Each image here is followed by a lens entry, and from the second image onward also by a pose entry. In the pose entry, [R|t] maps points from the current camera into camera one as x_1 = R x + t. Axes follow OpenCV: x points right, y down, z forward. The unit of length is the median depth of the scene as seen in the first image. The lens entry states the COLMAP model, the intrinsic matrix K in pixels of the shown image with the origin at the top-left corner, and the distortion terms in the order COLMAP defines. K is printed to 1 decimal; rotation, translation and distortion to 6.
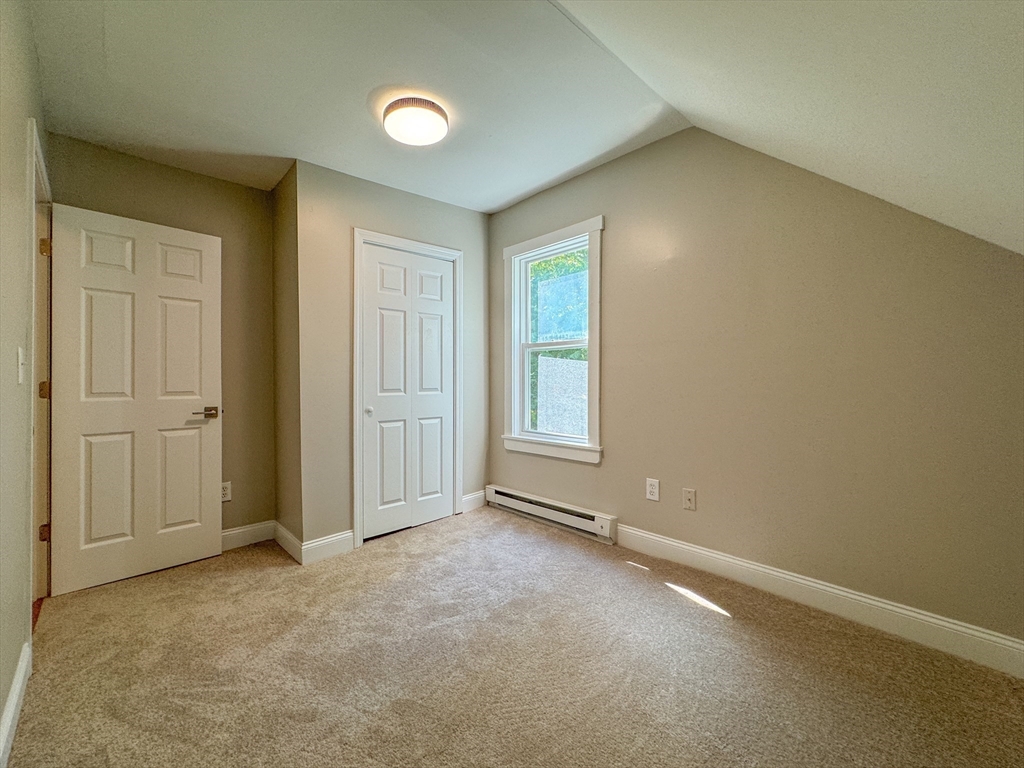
lens RADIAL K [[427.0, 0, 504.7], [0, 427.0, 381.4], [0, 0, 1]] dist [-0.001726, -0.000125]
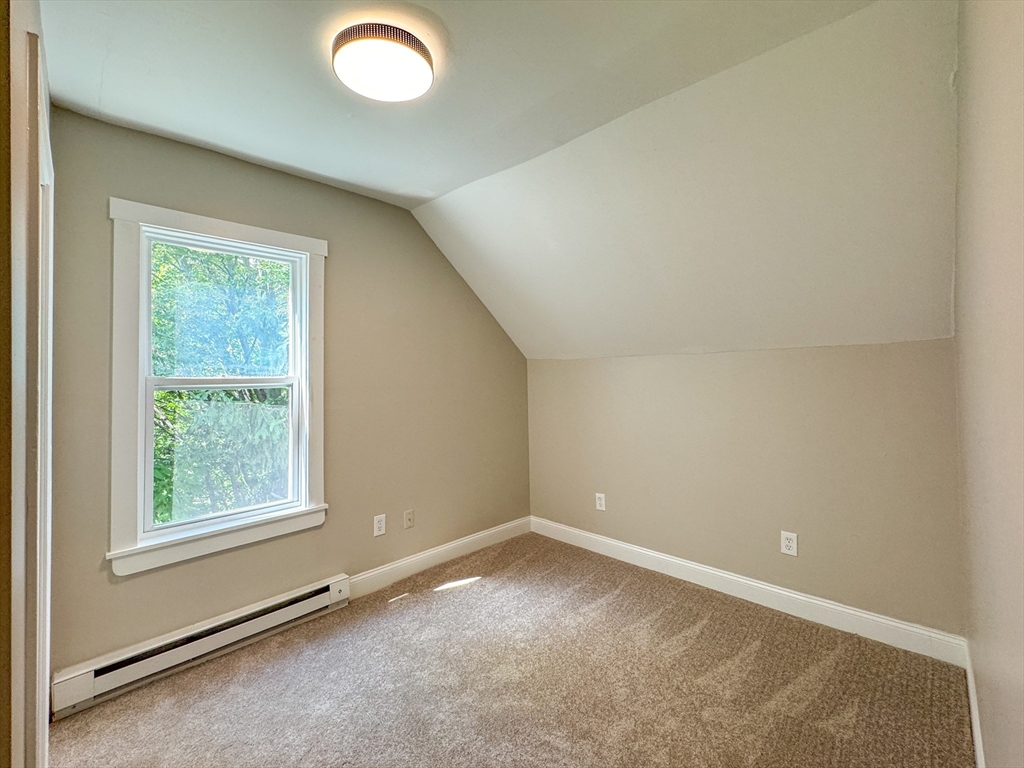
lens RADIAL K [[427.0, 0, 504.7], [0, 427.0, 381.4], [0, 0, 1]] dist [-0.001726, -0.000125]
pose [[-0.028849, -0.001558, 0.999583, -0.689244], [0.025784, 0.999665, 0.002302, -0.093401], [-0.999251, 0.025840, -0.028799, 0.683721]]
